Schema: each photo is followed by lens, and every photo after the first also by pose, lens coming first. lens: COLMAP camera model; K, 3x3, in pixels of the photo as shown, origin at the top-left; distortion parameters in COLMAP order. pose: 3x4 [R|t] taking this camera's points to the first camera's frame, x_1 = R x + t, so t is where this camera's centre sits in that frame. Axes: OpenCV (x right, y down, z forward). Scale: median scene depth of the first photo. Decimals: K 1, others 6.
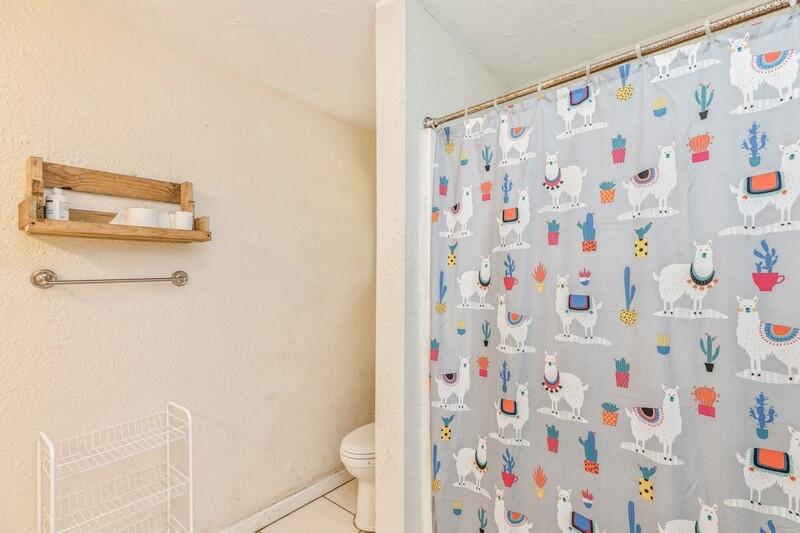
lens RADIAL K [[376.7, 0, 400.0], [0, 376.7, 266.5], [0, 0, 1]] dist [0.000160, 0.000040]
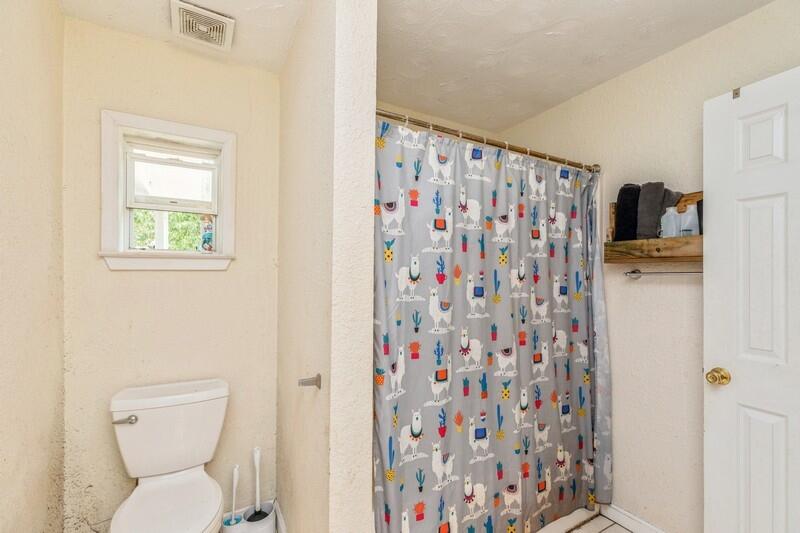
lens RADIAL K [[351.4, 0, 400.8], [0, 351.4, 276.3], [0, 0, 1]] dist [0.000126, 0.000106]
pose [[0.339454, 0.014714, 0.940507, -0.761591], [-0.048879, 0.998803, 0.002016, 0.036449], [-0.939352, -0.046656, 0.339767, 0.642948]]
